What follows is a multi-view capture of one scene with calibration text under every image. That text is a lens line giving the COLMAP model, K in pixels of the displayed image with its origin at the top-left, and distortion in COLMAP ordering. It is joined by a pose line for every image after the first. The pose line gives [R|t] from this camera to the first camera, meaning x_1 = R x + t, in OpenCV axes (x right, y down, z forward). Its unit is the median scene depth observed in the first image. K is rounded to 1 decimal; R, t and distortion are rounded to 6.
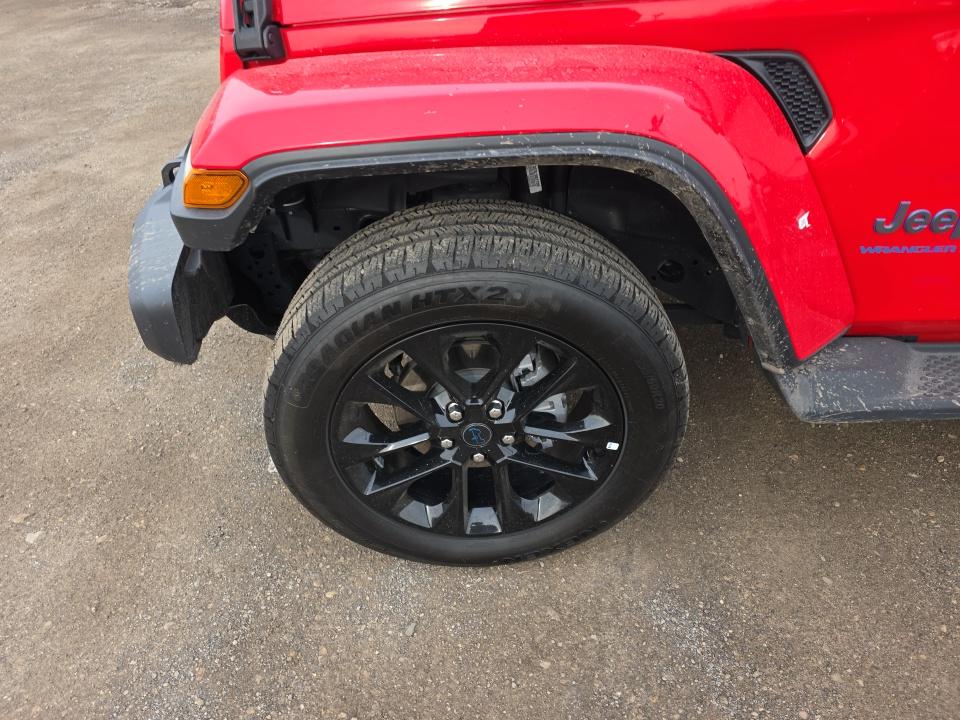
lens RADIAL K [[634.0, 0, 476.8], [0, 634.0, 371.2], [0, 0, 1]] dist [0.076401, -0.068868]
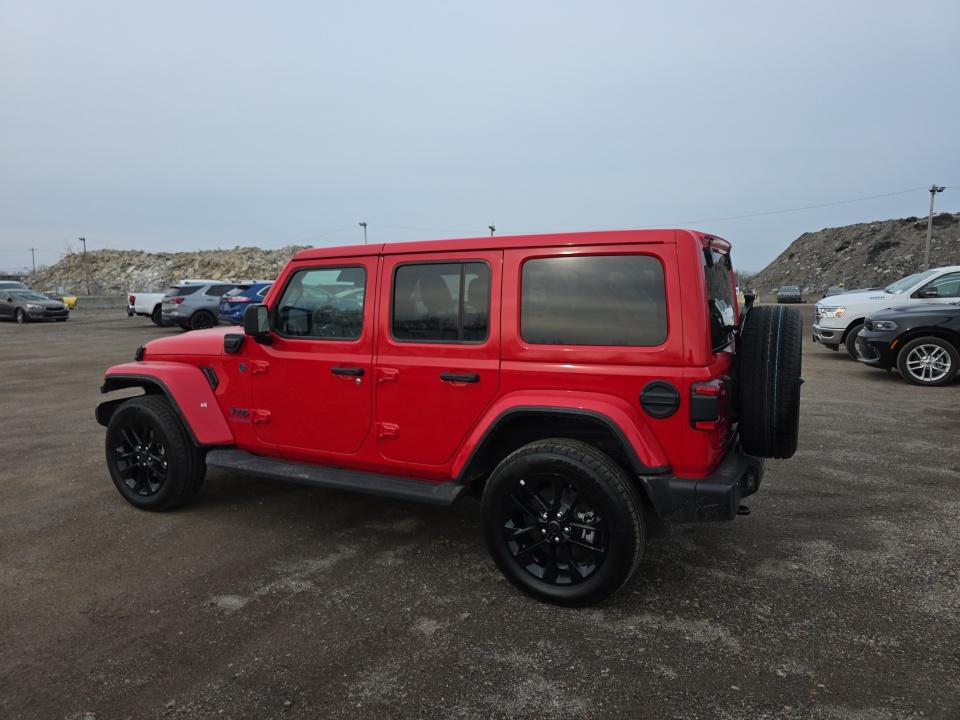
lens RADIAL K [[634.0, 0, 476.8], [0, 634.0, 371.2], [0, 0, 1]] dist [0.076401, -0.068868]
pose [[0.876359, 0.084086, -0.474263, 3.568204], [-0.308932, 0.853559, -0.419521, 0.681986], [0.369535, 0.514166, 0.774001, -1.445793]]
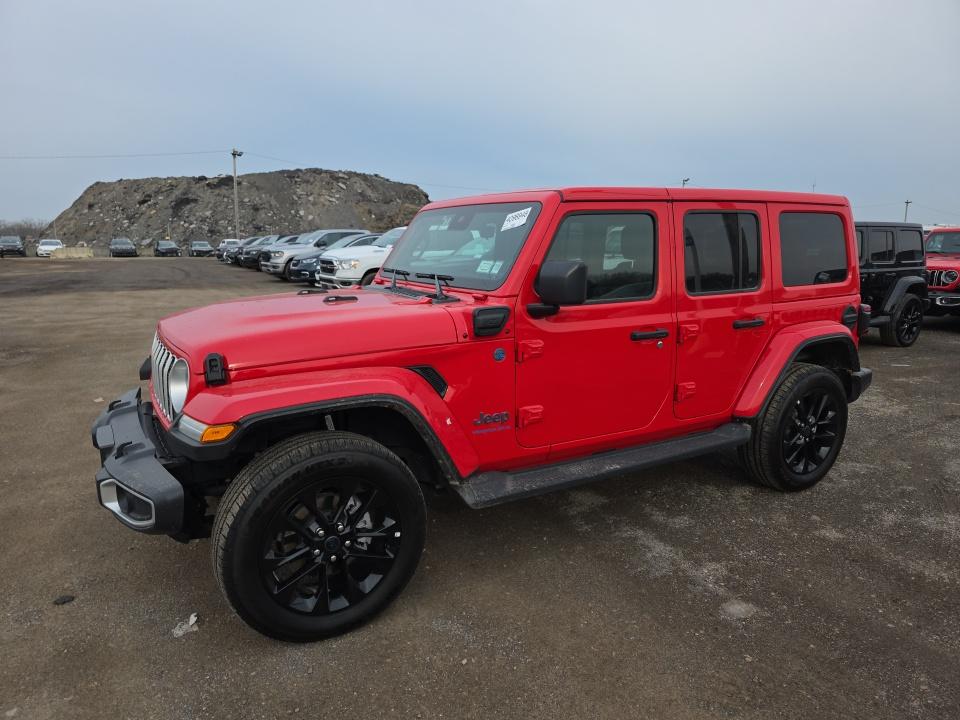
lens RADIAL K [[634.0, 0, 476.8], [0, 634.0, 371.2], [0, 0, 1]] dist [0.076401, -0.068868]
pose [[0.877209, -0.073034, 0.474521, -0.552158], [0.276775, 0.884525, -0.375514, 0.538874], [-0.392300, 0.460740, 0.796128, -1.095738]]
